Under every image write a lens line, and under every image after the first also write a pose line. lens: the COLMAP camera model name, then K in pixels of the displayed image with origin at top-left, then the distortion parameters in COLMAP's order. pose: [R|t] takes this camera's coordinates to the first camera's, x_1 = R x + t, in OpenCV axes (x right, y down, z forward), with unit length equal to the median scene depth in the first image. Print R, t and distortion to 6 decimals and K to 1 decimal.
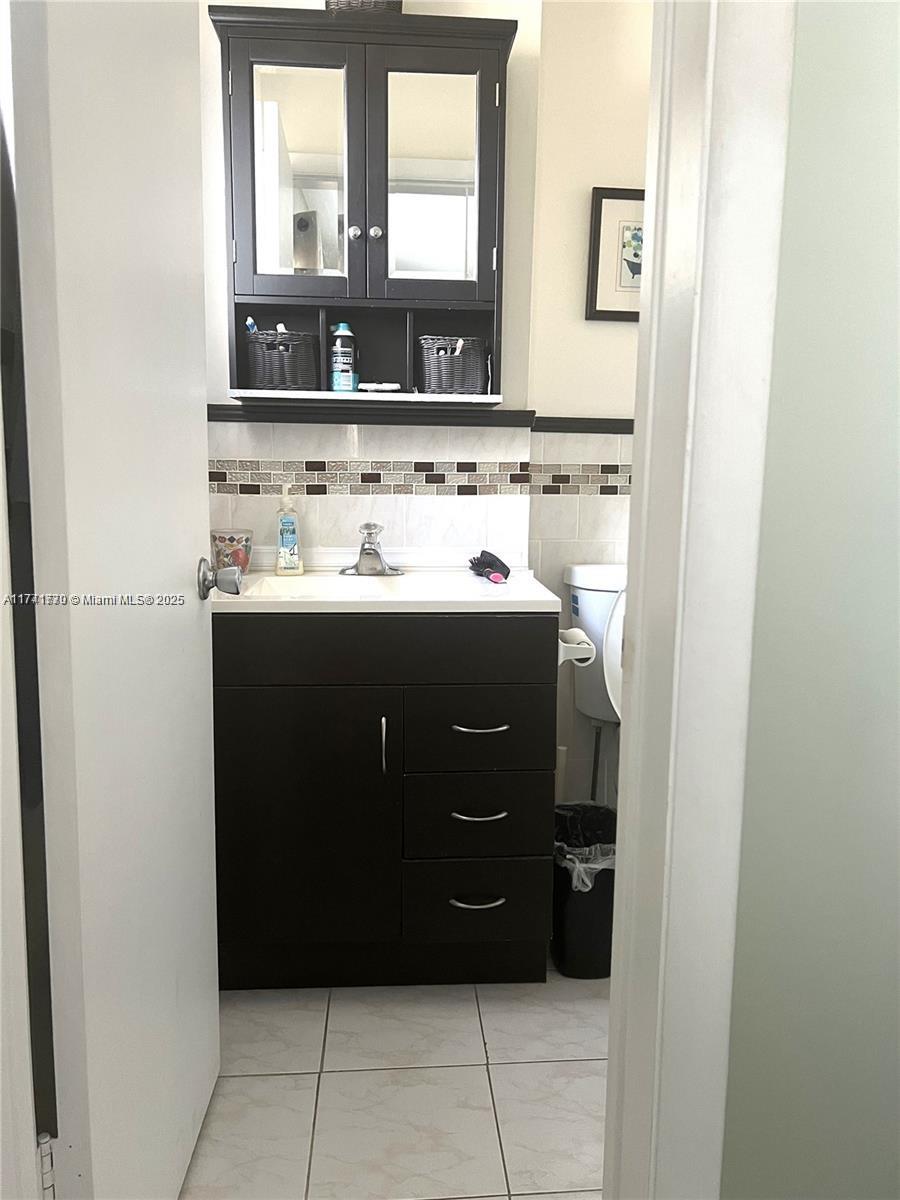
lens RADIAL K [[907.1, 0, 449.6], [0, 907.1, 599.2], [0, 0, 1]] dist [0.012521, 0.003744]
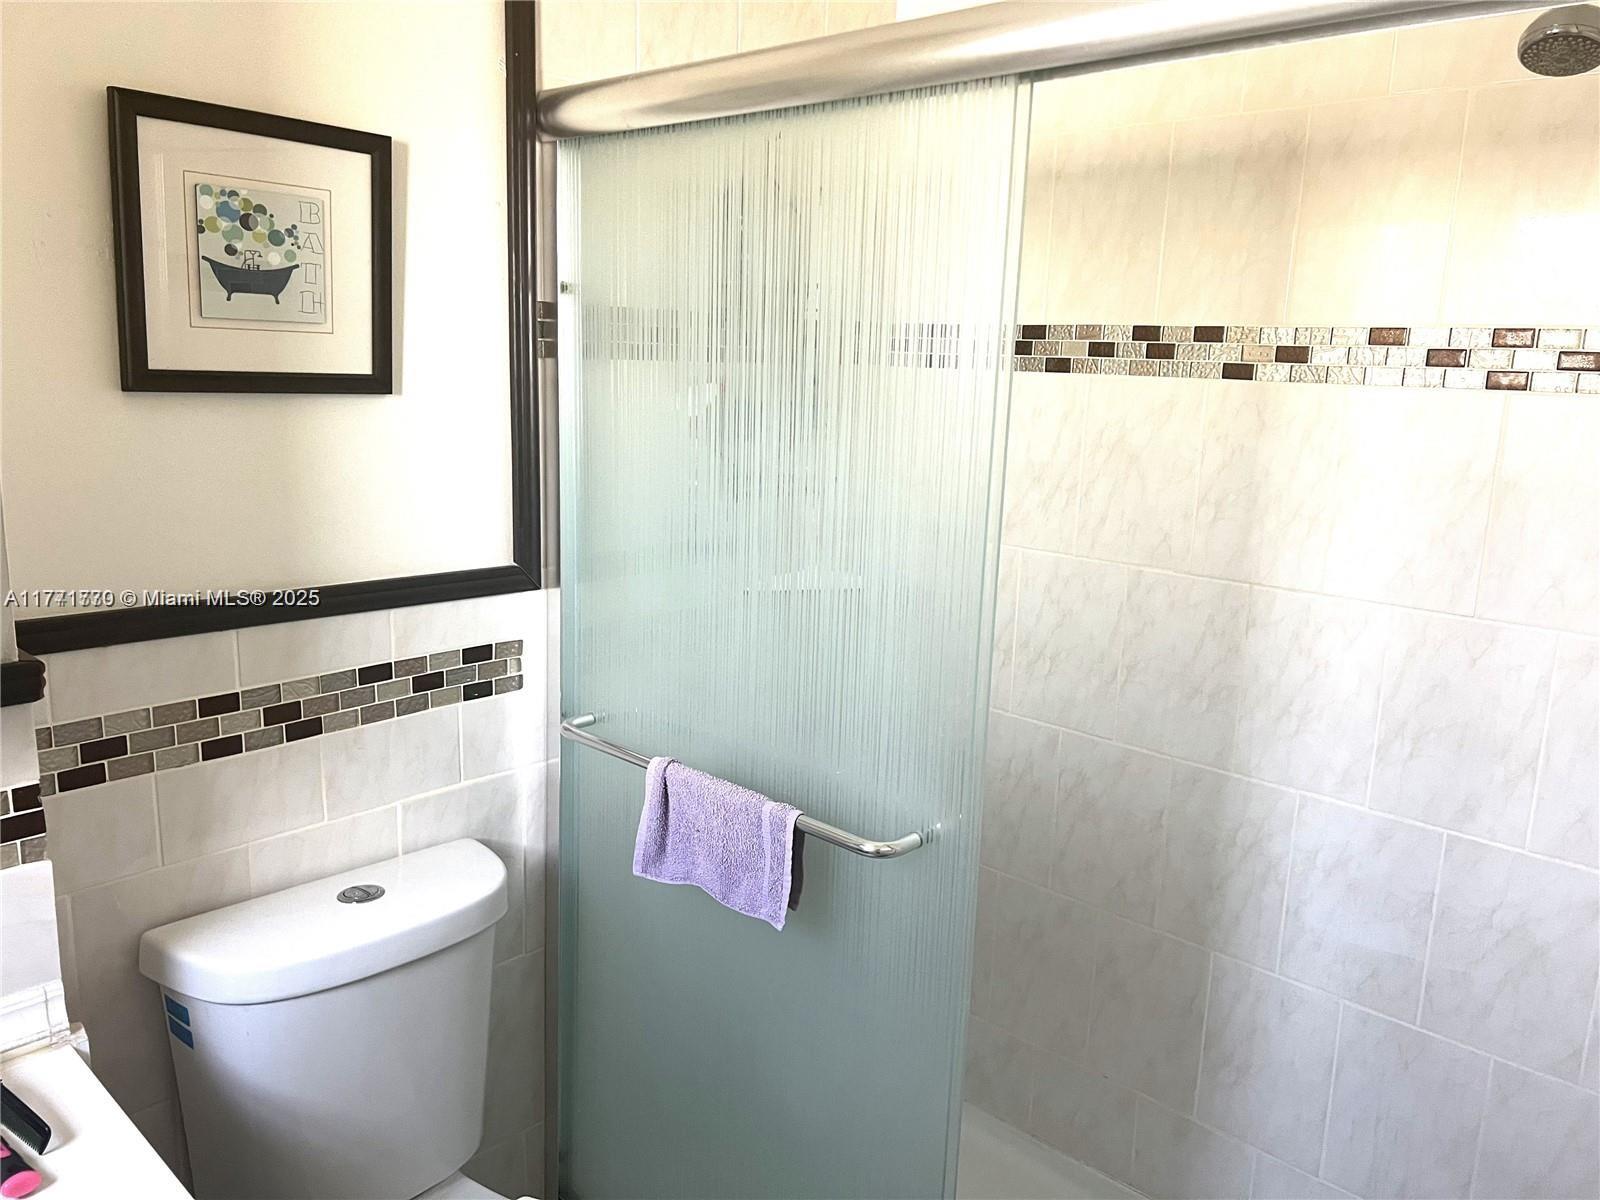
lens RADIAL K [[1209.5, 0, 798.5], [0, 1209.5, 601.2], [0, 0, 1]] dist [0.012521, 0.003744]
pose [[0.731158, -0.128875, 0.669925, -0.015008], [0.081504, 0.991463, 0.101776, -0.243952], [-0.677322, -0.019813, 0.735420, 0.362607]]
